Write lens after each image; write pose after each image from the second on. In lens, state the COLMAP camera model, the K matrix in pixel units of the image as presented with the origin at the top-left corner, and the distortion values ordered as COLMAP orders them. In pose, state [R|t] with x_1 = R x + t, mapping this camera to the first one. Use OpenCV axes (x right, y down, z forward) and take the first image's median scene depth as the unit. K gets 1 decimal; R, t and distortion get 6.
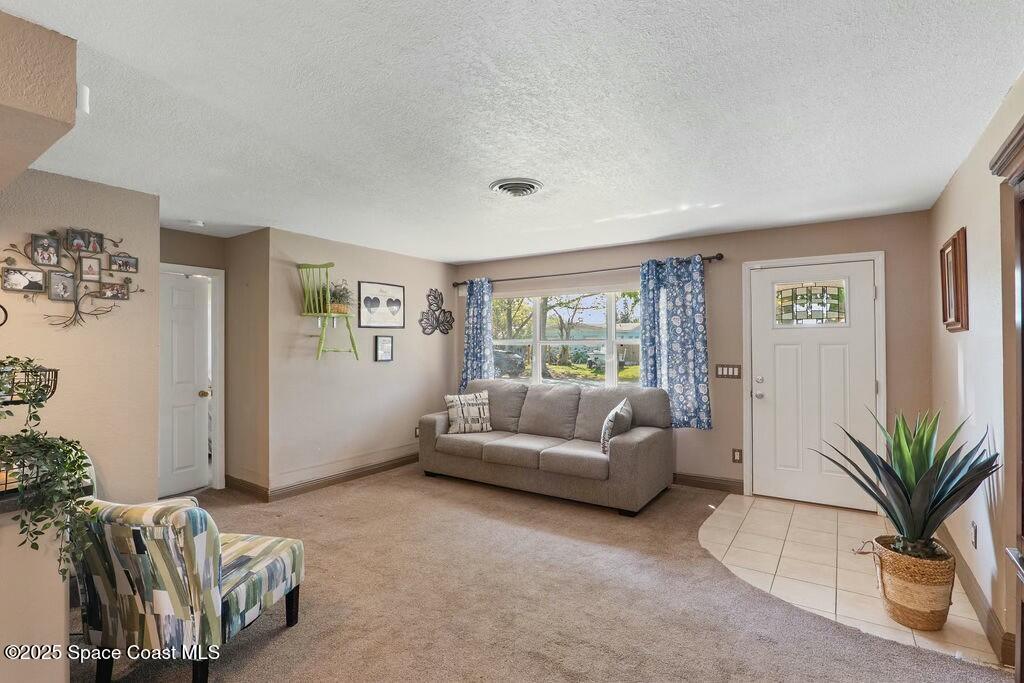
lens RADIAL K [[492.1, 0, 512.0], [0, 492.1, 341.5], [0, 0, 1]] dist [-0.010395, 0.000977]
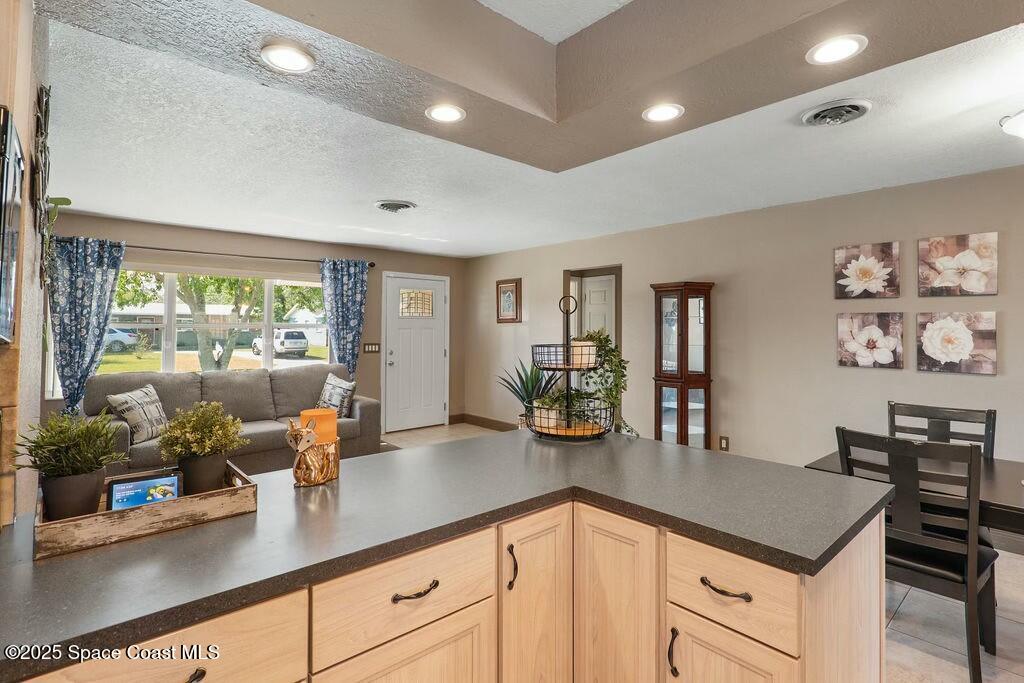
lens RADIAL K [[507.9, 0, 513.8], [0, 507.9, 326.1], [0, 0, 1]] dist [-0.000884, -0.000047]
pose [[0.248975, 0.007886, 0.968478, -0.878213], [-0.006797, 0.999956, -0.006395, 0.005457], [-0.968486, -0.004991, 0.249017, 0.269225]]
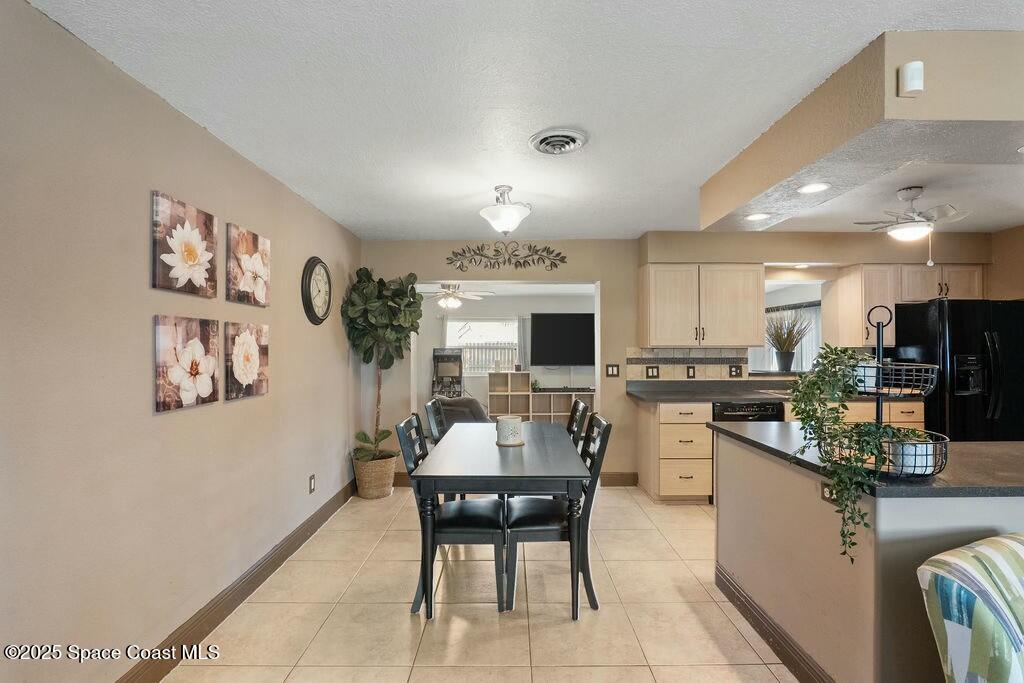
lens RADIAL K [[476.1, 0, 513.2], [0, 476.1, 346.2], [0, 0, 1]] dist [-0.016095, -0.000262]
pose [[-0.821893, 0.005655, -0.569614, 0.094900], [0.005346, 0.999983, 0.002214, 0.003651], [0.569617, -0.001225, -0.821909, 0.493268]]
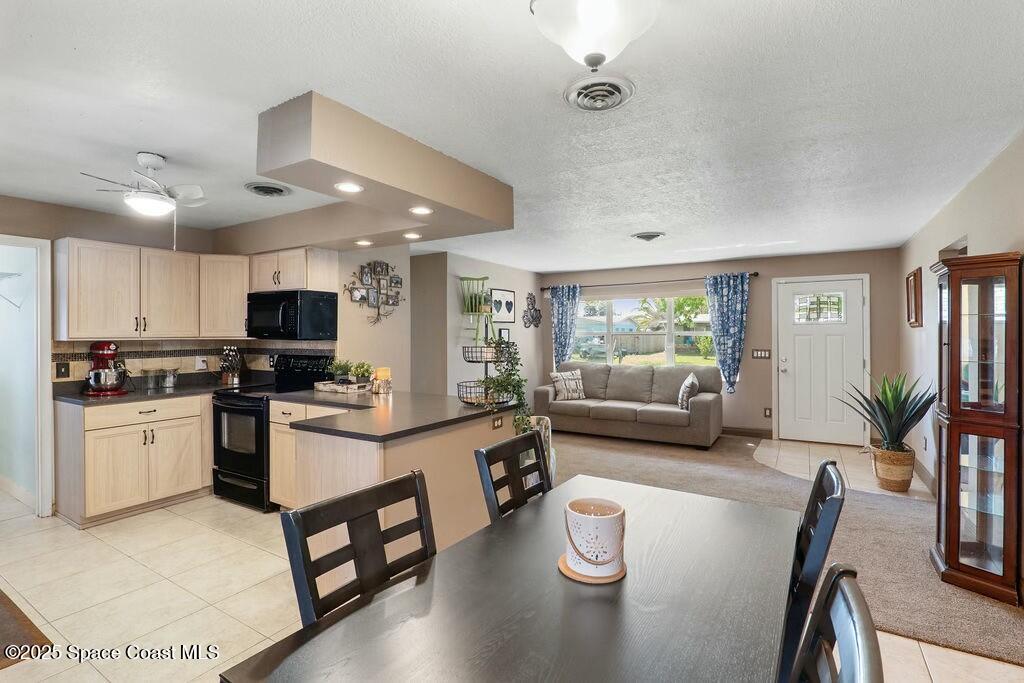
lens RADIAL K [[482.8, 0, 512.5], [0, 482.8, 336.4], [0, 0, 1]] dist [-0.010667, -0.000197]
pose [[0.999027, 0.000596, 0.044095, -0.361922], [-0.000906, 0.999975, 0.007009, 0.000052], [-0.044089, -0.007042, 0.999003, -0.387329]]
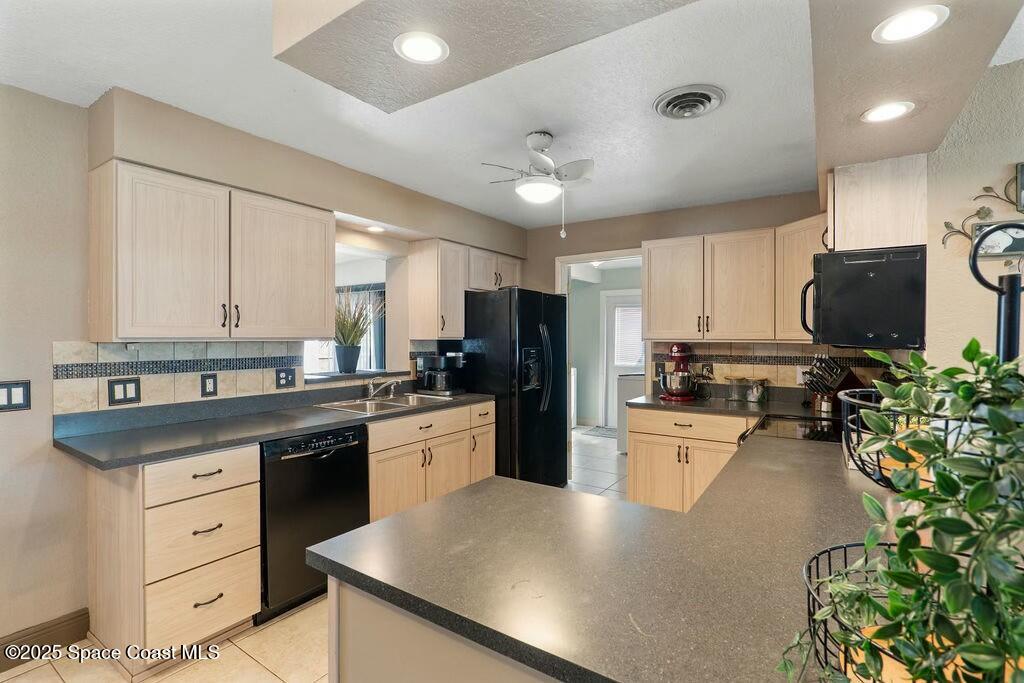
lens RADIAL K [[482.8, 0, 512.5], [0, 482.8, 336.4], [0, 0, 1]] dist [-0.010667, -0.000197]
pose [[0.004931, 0.005289, -0.999974, -0.237500], [-0.003127, 0.999981, 0.005274, 0.001585], [0.999983, 0.003101, 0.004948, 0.220681]]
